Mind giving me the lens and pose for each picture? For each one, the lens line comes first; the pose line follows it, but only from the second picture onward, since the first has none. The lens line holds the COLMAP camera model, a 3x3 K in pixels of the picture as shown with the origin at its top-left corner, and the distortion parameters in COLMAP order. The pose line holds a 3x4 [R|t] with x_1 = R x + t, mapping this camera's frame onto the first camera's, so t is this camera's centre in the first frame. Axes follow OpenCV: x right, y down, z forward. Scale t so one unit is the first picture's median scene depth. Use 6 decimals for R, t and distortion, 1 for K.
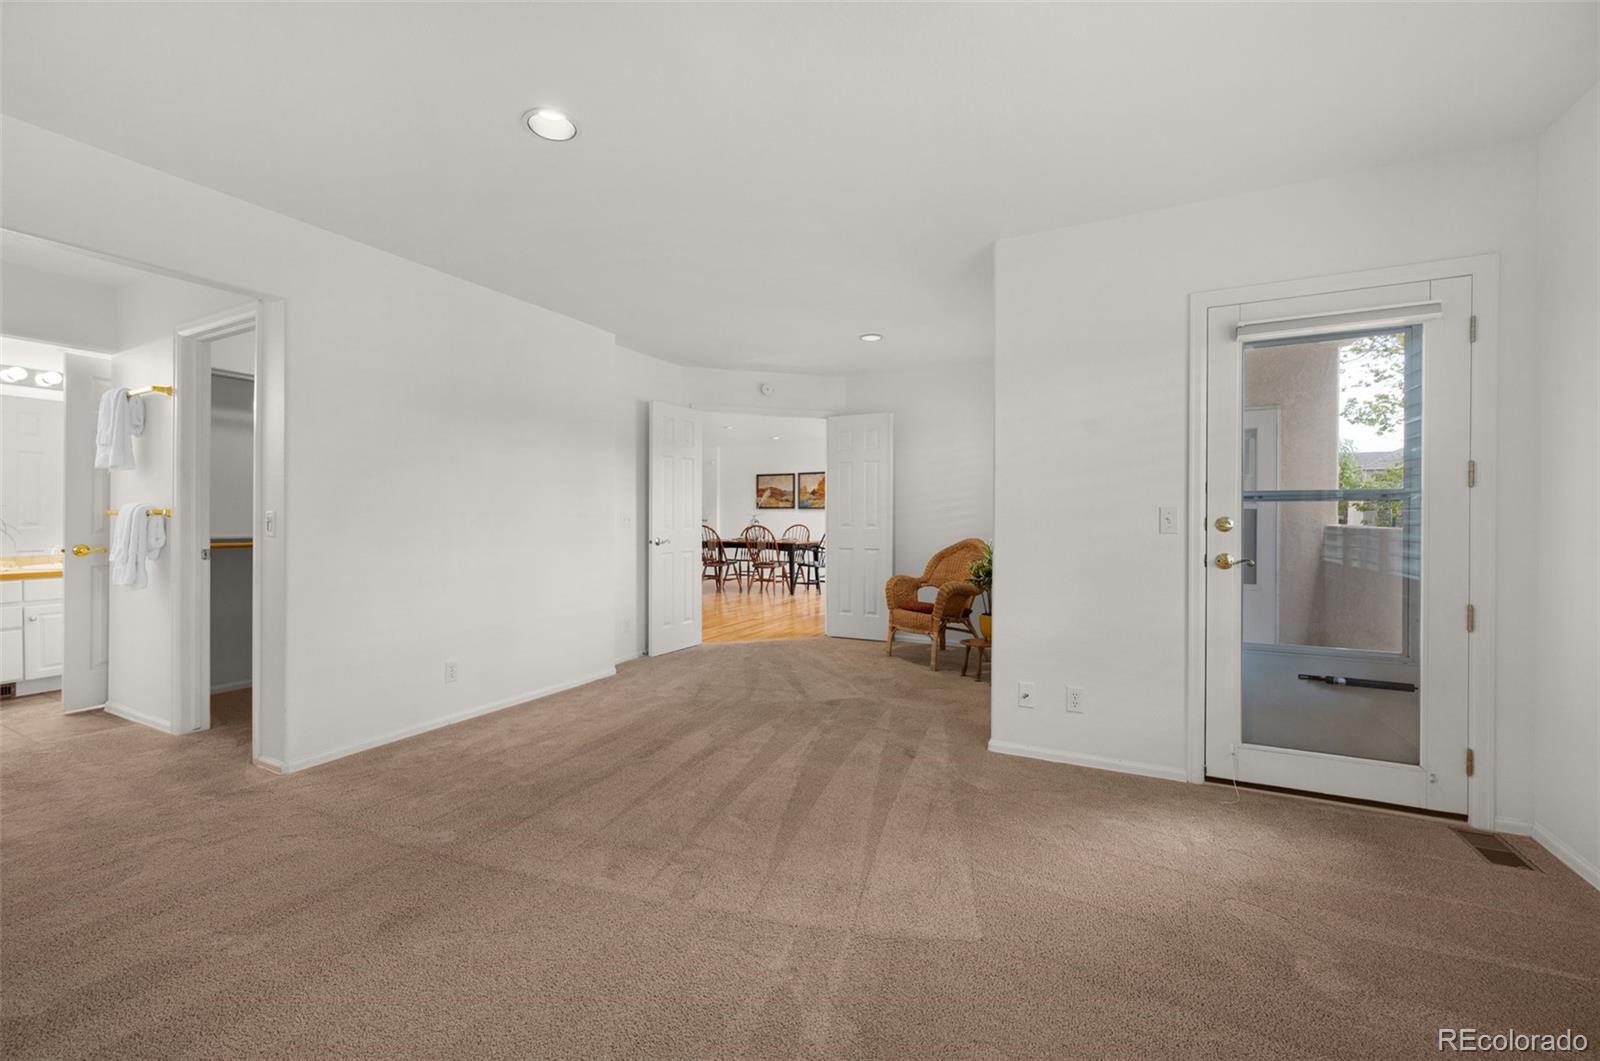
lens RADIAL K [[639.4, 0, 802.6], [0, 639.4, 521.0], [0, 0, 1]] dist [-0.006948, 0.000159]
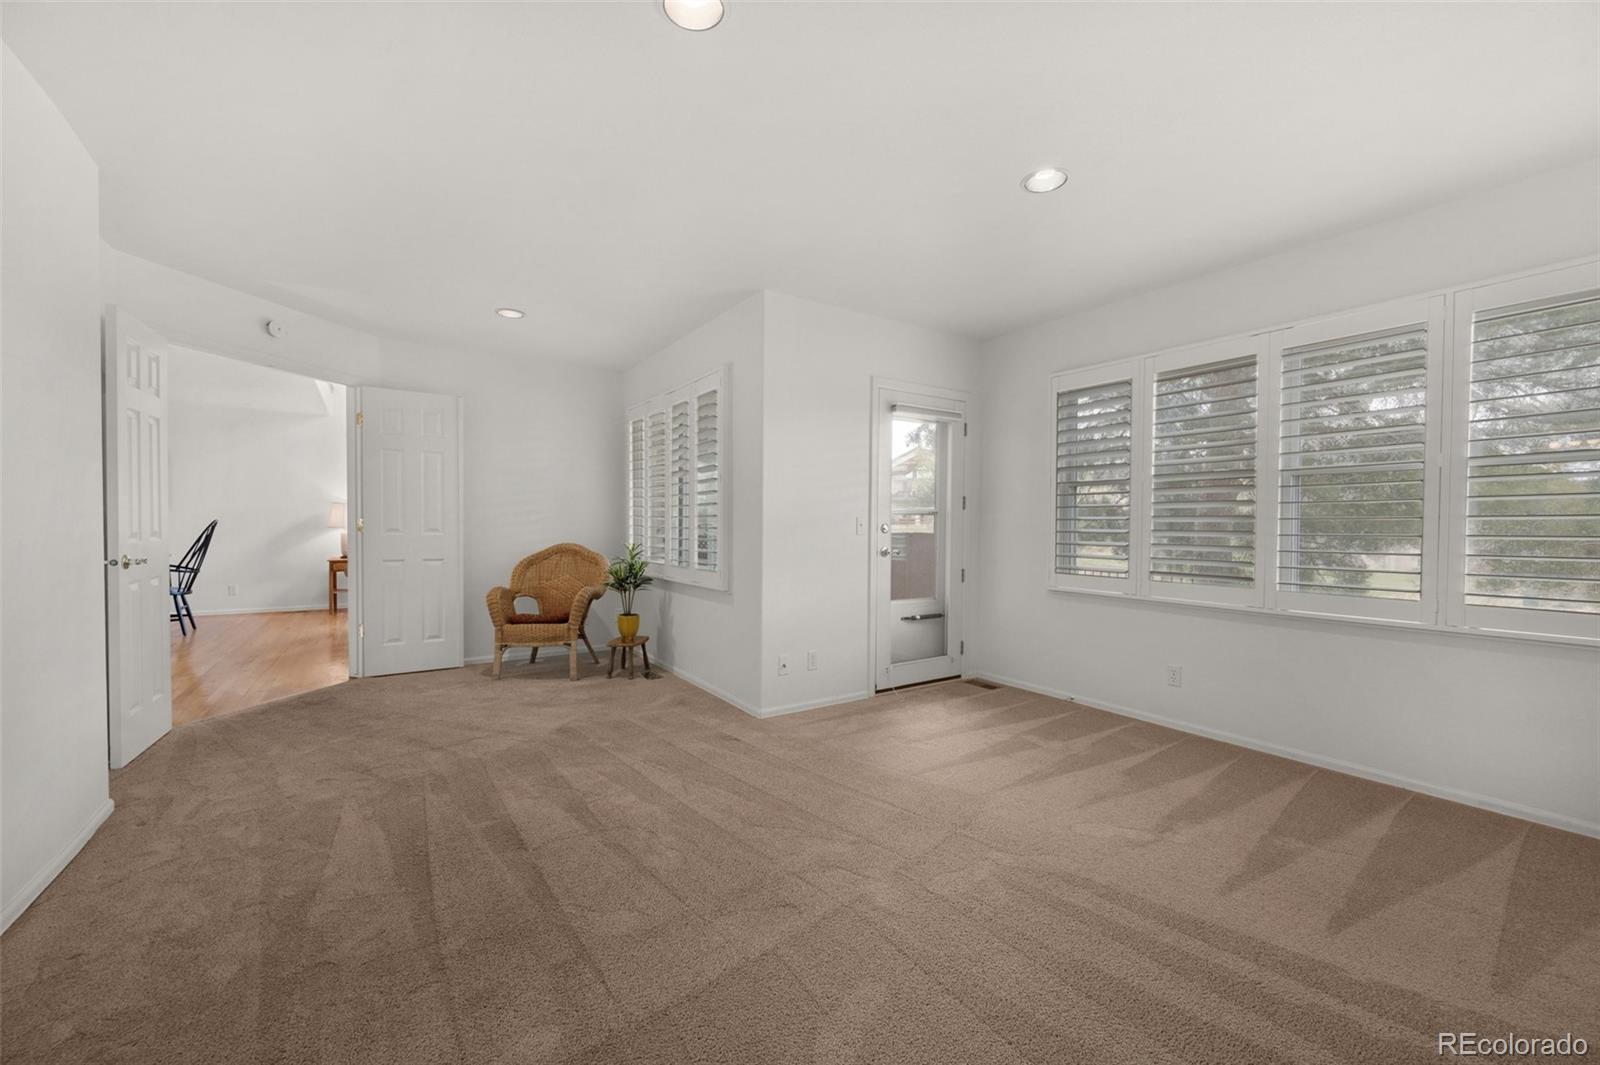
lens RADIAL K [[639.4, 0, 803.7], [0, 639.4, 539.3], [0, 0, 1]] dist [-0.006948, 0.000159]
pose [[0.483566, -0.017609, 0.875131, -0.697836], [-0.002919, 0.999760, 0.021730, -0.001447], [-0.875303, -0.013062, 0.483399, 0.349092]]
